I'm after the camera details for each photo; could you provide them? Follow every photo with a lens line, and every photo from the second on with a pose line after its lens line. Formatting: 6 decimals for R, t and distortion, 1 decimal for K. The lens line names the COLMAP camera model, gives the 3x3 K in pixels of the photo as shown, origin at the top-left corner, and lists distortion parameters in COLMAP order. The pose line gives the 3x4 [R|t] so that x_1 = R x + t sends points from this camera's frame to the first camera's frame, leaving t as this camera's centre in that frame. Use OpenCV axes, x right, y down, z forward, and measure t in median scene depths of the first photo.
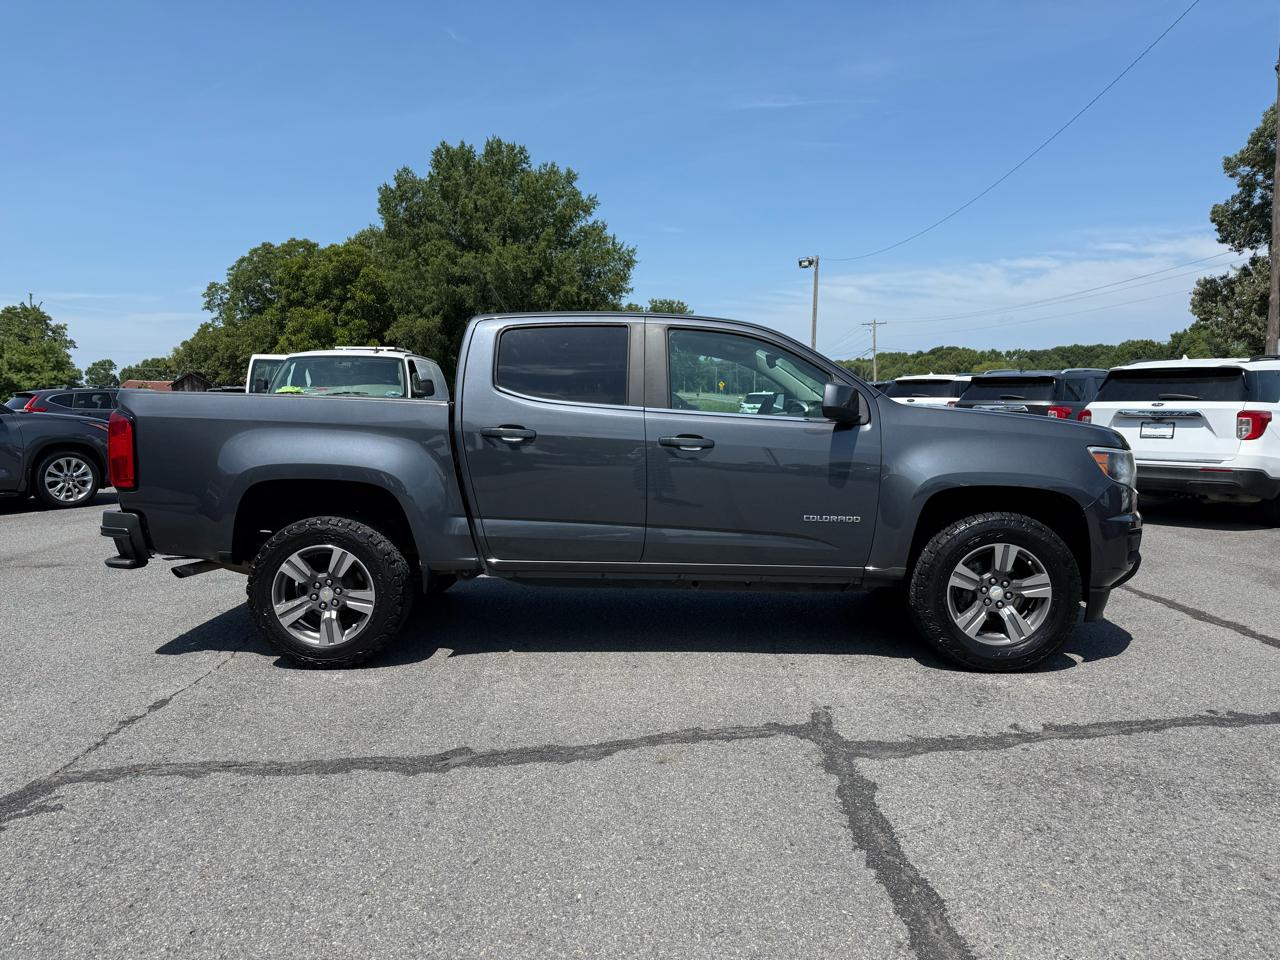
lens RADIAL K [[905.9, 0, 641.1], [0, 905.9, 498.7], [0, 0, 1]] dist [0.020759, -0.025640]
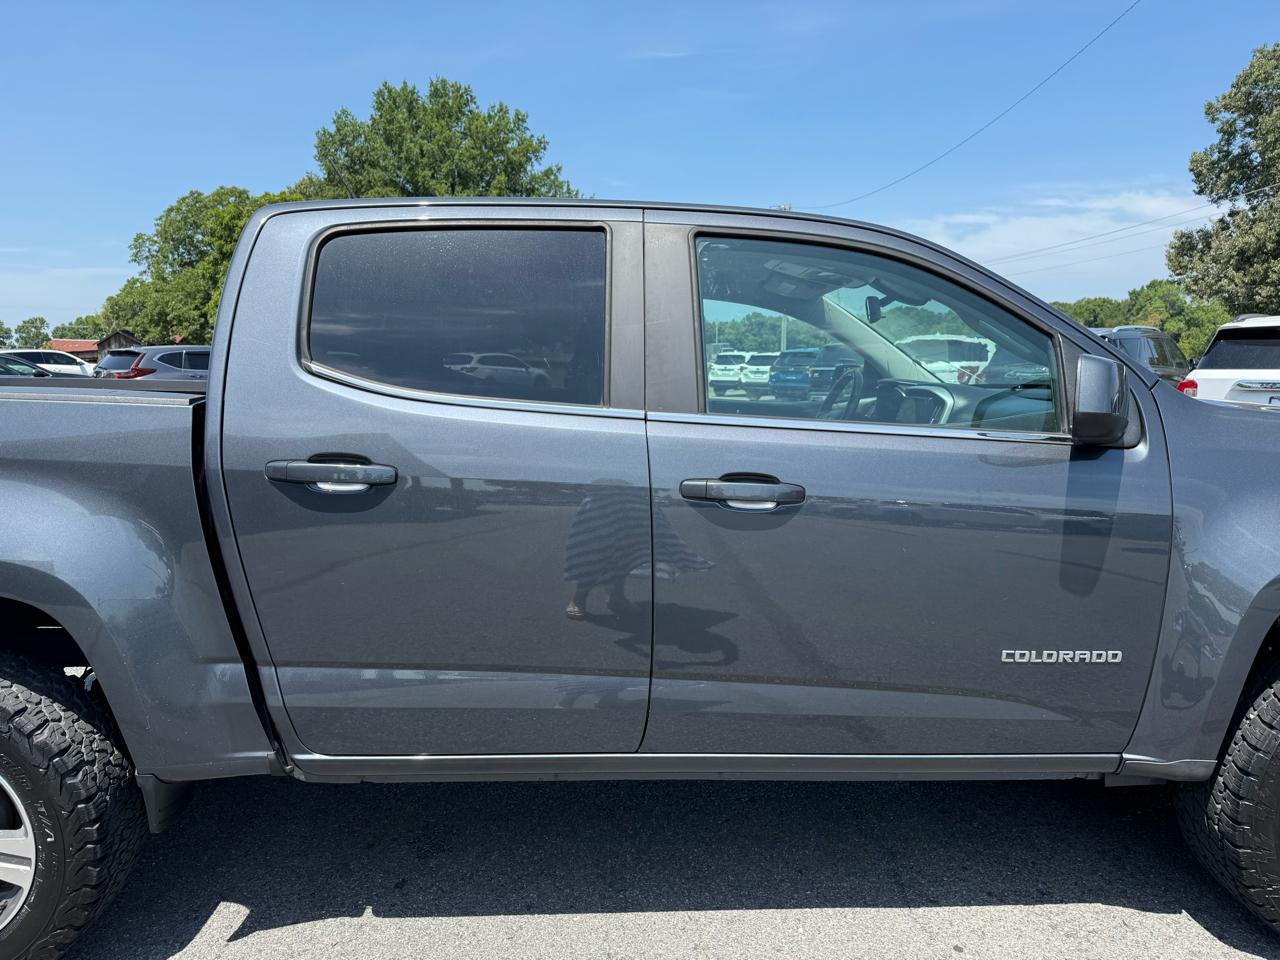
lens RADIAL K [[905.9, 0, 635.7], [0, 905.9, 506.6], [0, 0, 1]] dist [0.020759, -0.025640]
pose [[0.999167, -0.008312, 0.039951, -0.006470], [0.006165, 0.998545, 0.053573, -0.026100], [-0.040339, -0.053282, 0.997764, 0.185203]]
